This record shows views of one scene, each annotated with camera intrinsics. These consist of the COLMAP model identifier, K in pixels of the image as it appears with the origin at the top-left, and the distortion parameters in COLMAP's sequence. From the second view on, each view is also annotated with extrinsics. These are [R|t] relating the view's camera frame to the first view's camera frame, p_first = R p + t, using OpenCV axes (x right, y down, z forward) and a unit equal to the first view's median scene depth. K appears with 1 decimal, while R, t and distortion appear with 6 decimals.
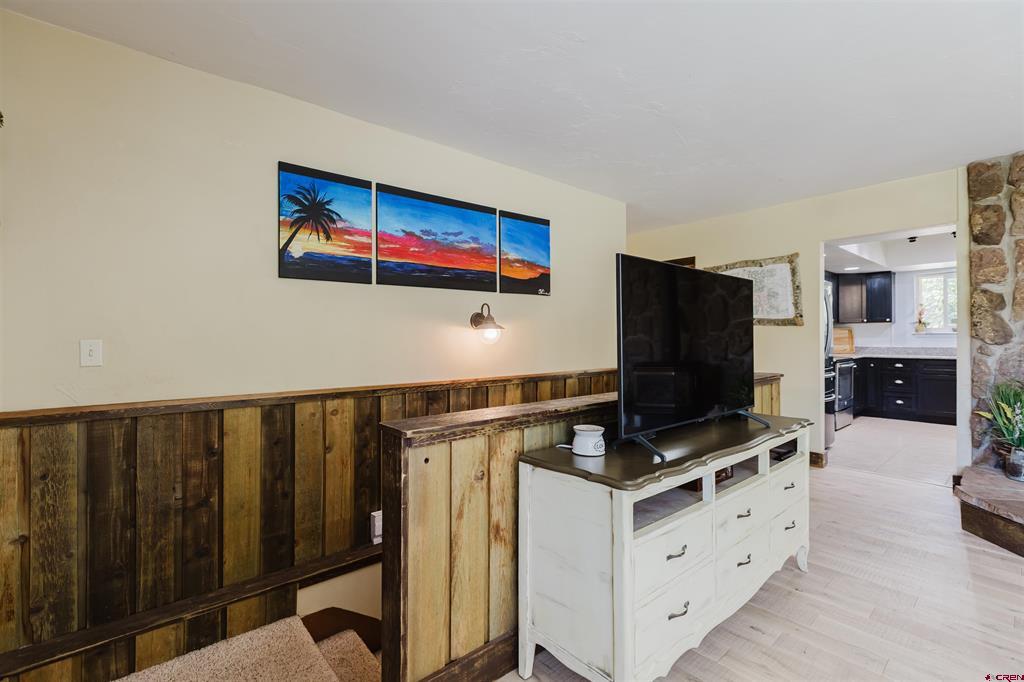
lens RADIAL K [[457.1, 0, 512.3], [0, 457.1, 328.9], [0, 0, 1]] dist [0.001503, -0.000682]
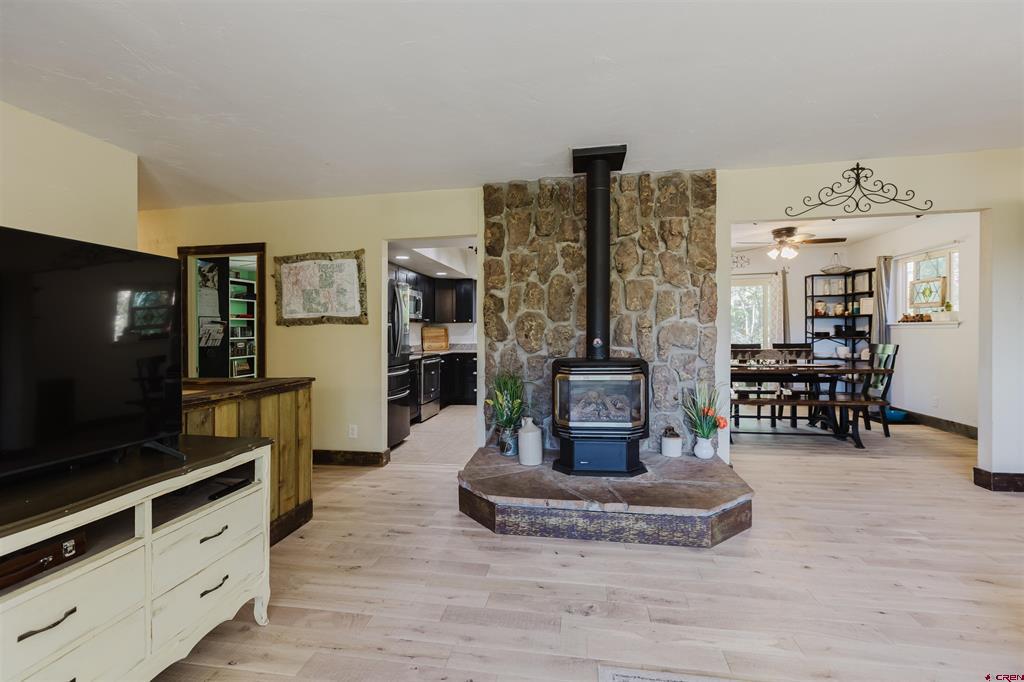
lens RADIAL K [[457.1, 0, 512.5], [0, 457.1, 330.8], [0, 0, 1]] dist [0.001503, -0.000682]
pose [[0.769668, -0.000023, 0.638444, 0.319885], [-0.004284, 0.999977, 0.005202, 0.000540], [-0.638430, -0.006739, 0.769650, 0.065465]]
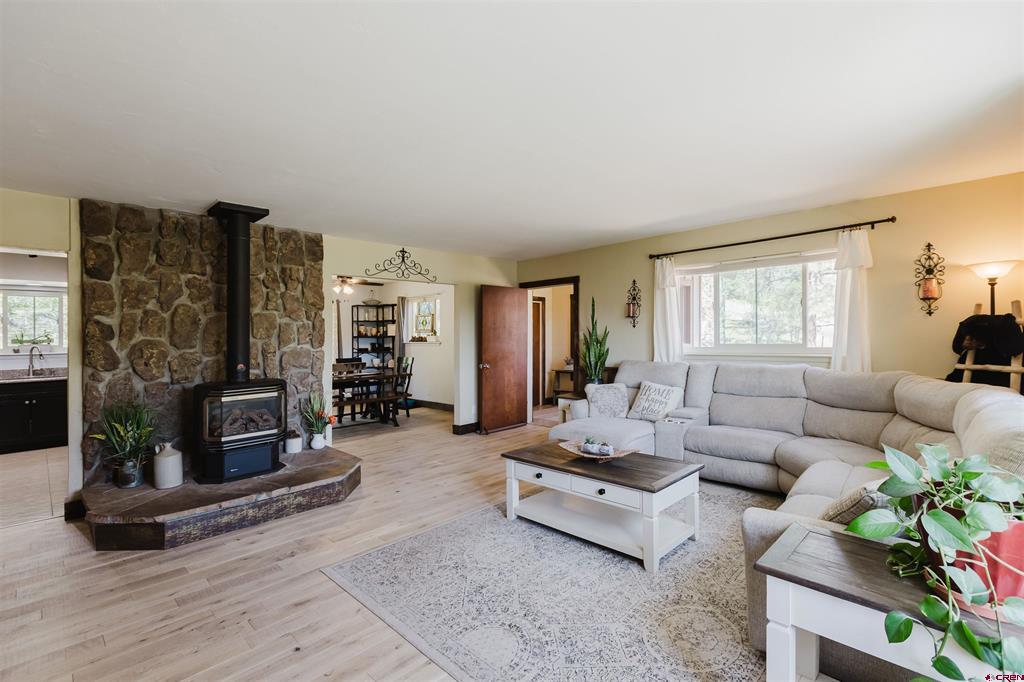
lens RADIAL K [[457.1, 0, 508.4], [0, 457.1, 339.4], [0, 0, 1]] dist [0.001503, -0.000682]
pose [[-0.081831, 0.001555, 0.996645, -0.118668], [0.000255, 0.999999, -0.001540, -0.038845], [-0.996646, 0.000128, -0.081831, 0.118851]]
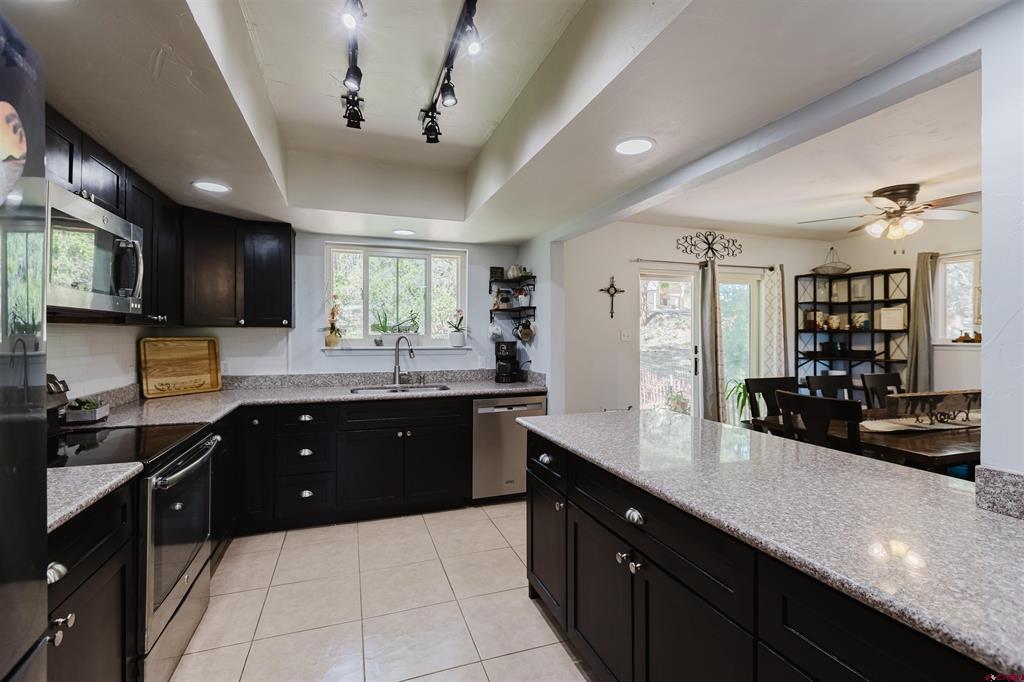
lens RADIAL K [[457.1, 0, 511.2], [0, 457.1, 341.5], [0, 0, 1]] dist [0.001503, -0.000682]
pose [[0.367920, -0.004848, 0.929845, 0.914537], [-0.021745, 0.999668, 0.013817, -0.022033], [-0.929603, -0.025303, 0.367693, 1.194846]]
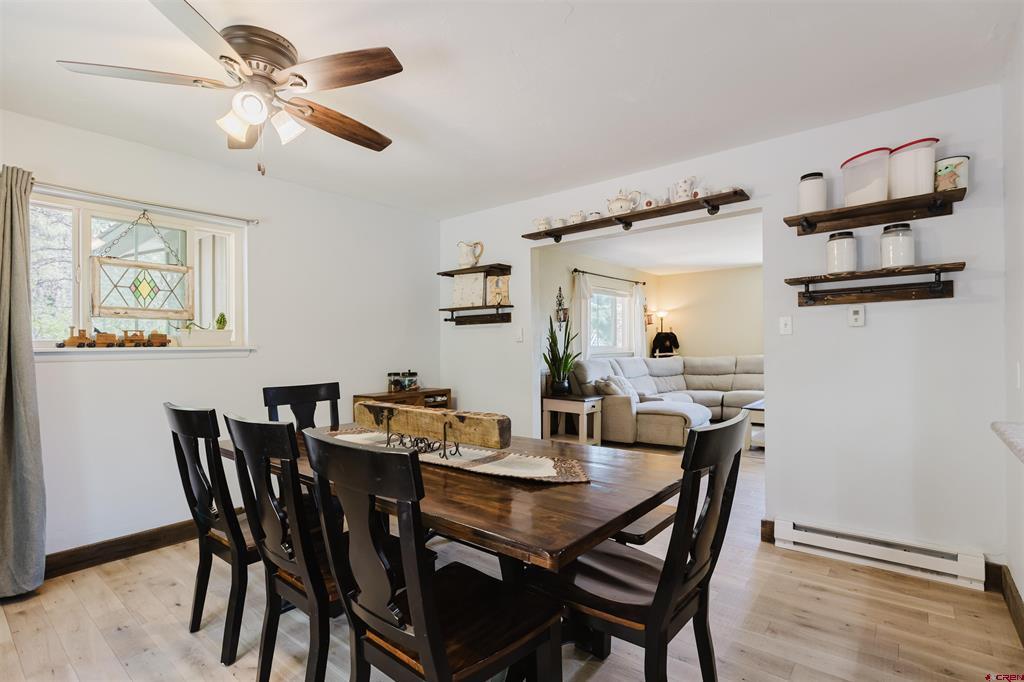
lens RADIAL K [[485.3, 0, 519.8], [0, 485.3, 352.0], [0, 0, 1]] dist [-0.002283, -0.000712]
pose [[-0.981870, 0.028176, -0.187451, 2.050018], [0.029980, 0.999527, -0.006796, 0.006446], [0.187171, -0.012293, -0.982250, 1.398943]]
